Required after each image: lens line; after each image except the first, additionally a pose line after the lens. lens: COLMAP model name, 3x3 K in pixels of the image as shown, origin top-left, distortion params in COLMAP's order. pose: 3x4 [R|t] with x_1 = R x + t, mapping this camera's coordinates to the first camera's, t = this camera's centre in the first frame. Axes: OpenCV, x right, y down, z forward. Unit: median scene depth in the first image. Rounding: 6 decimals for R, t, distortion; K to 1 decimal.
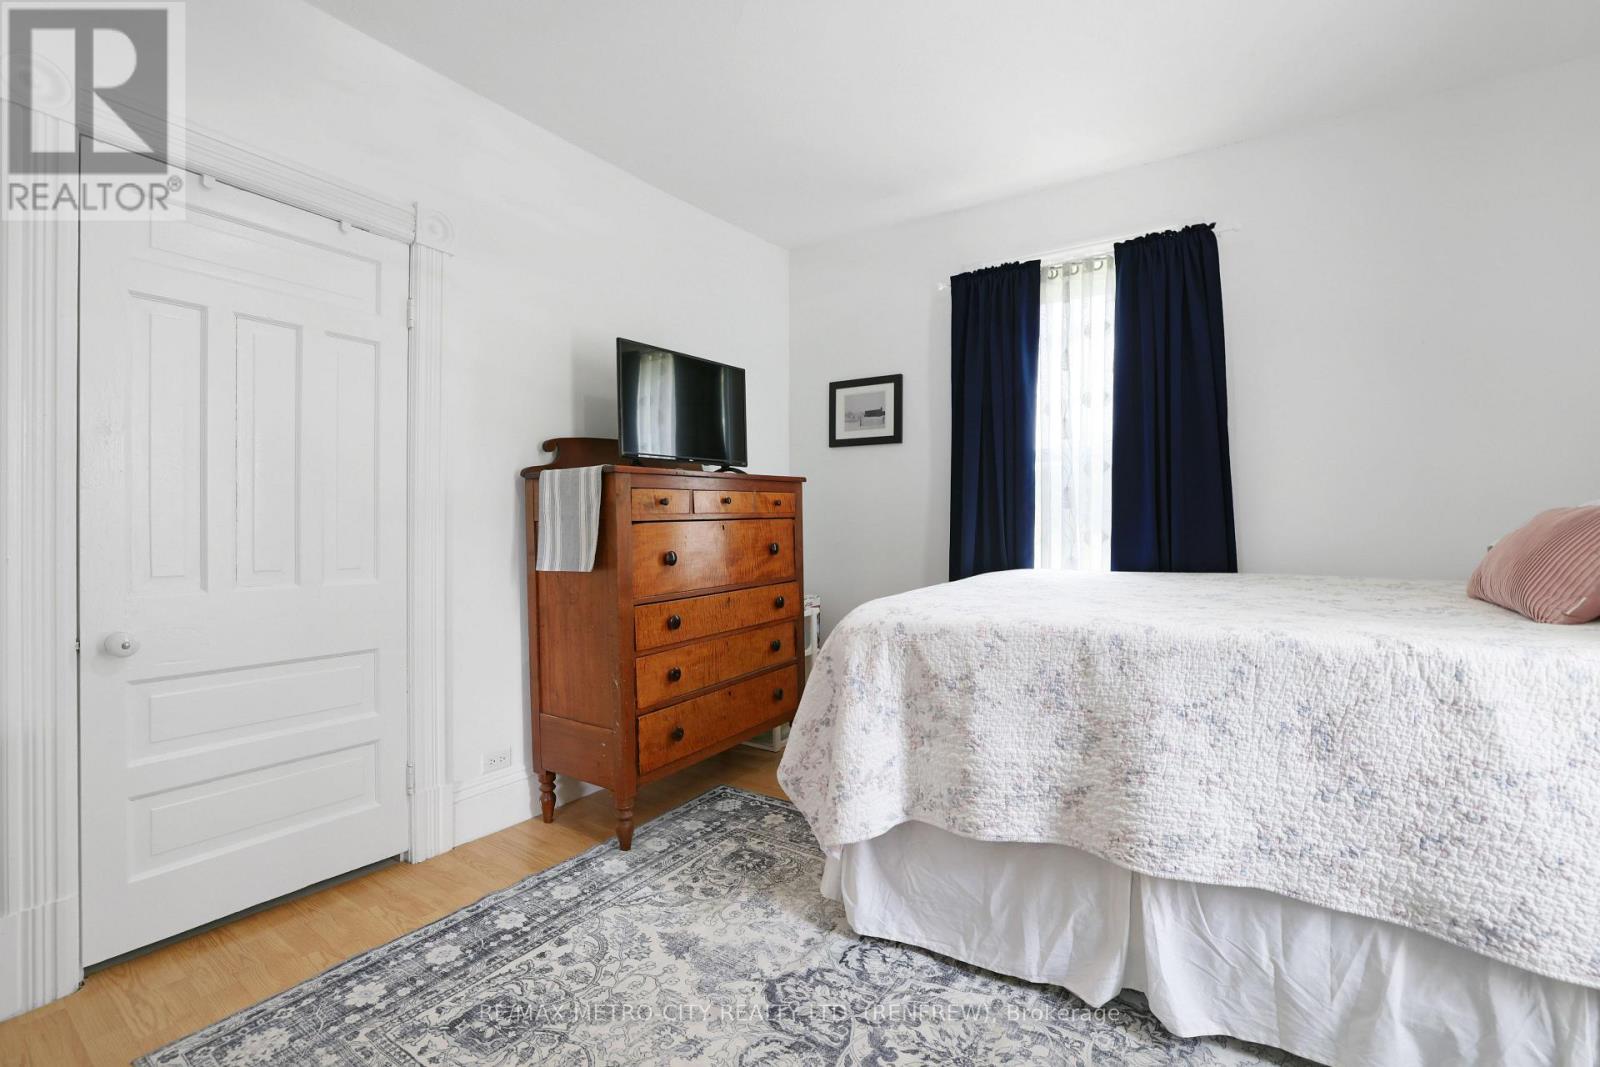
lens RADIAL K [[720.1, 0, 800.0], [0, 720.1, 533.5], [0, 0, 1]] dist [-0.041058, 0.030095]
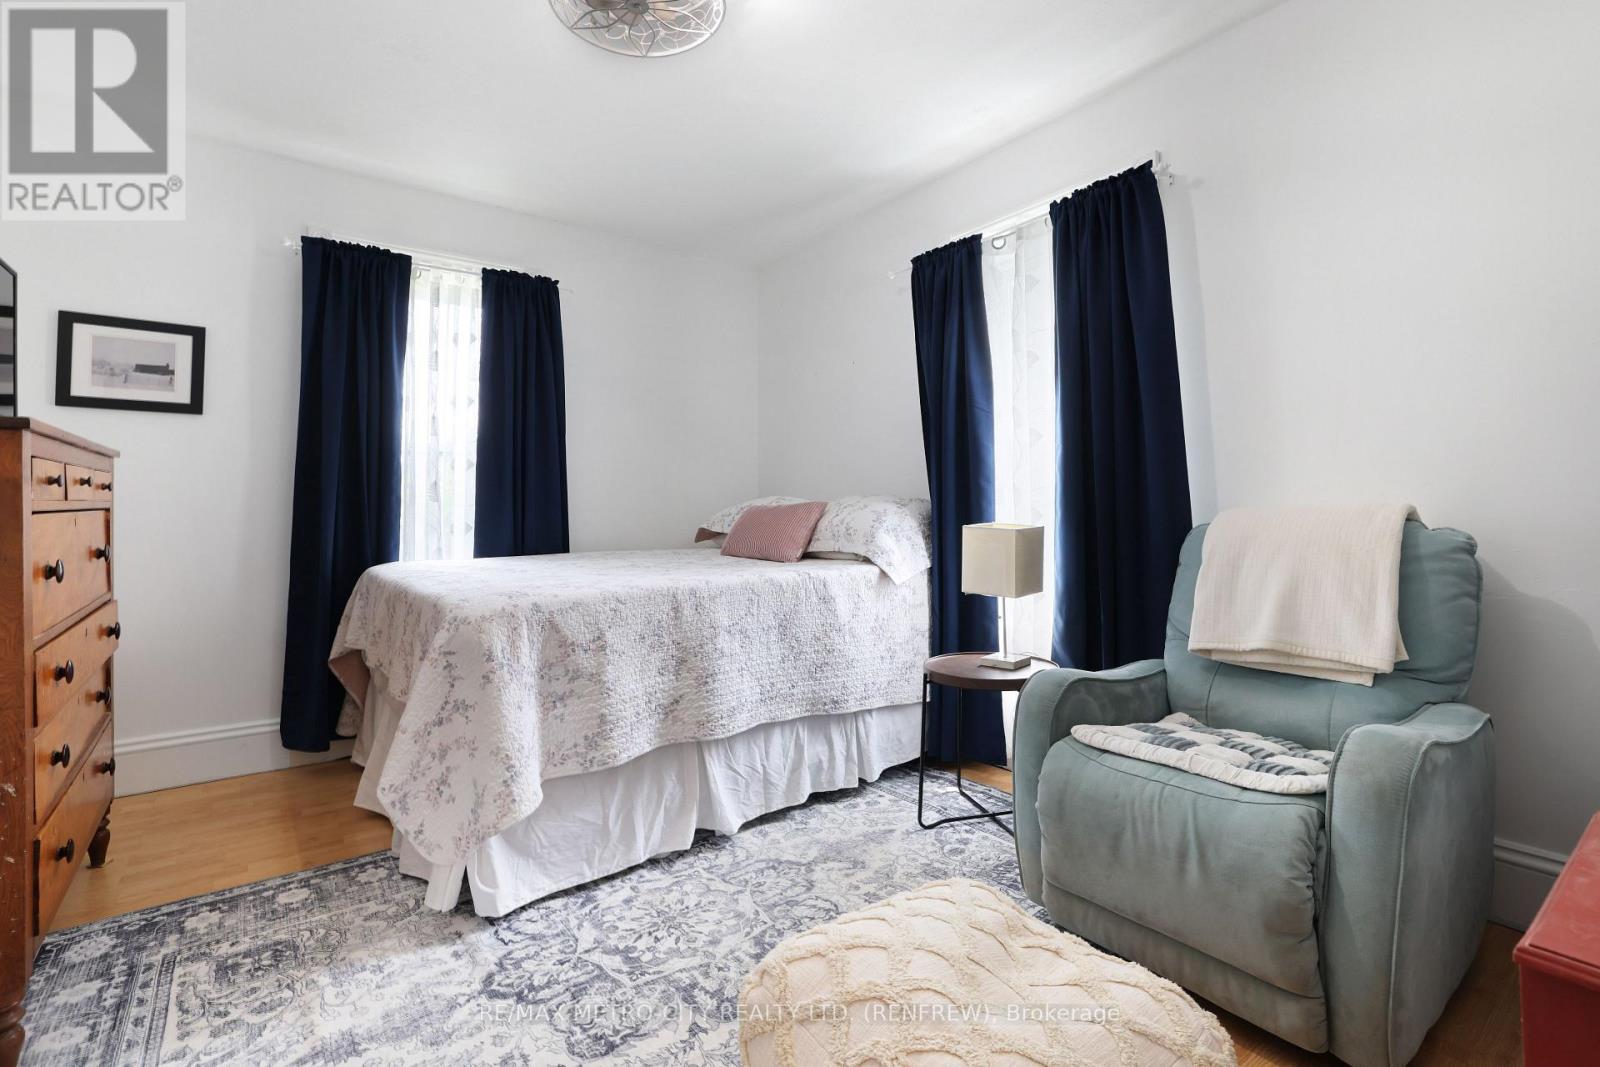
lens RADIAL K [[726.5, 0, 800.5], [0, 726.5, 507.1], [0, 0, 1]] dist [-0.001222, 0.010078]
pose [[0.336076, 0.009614, 0.941786, -0.815528], [0.019615, 0.999660, -0.017205, 0.003751], [-0.941631, 0.024255, 0.335773, 0.248381]]
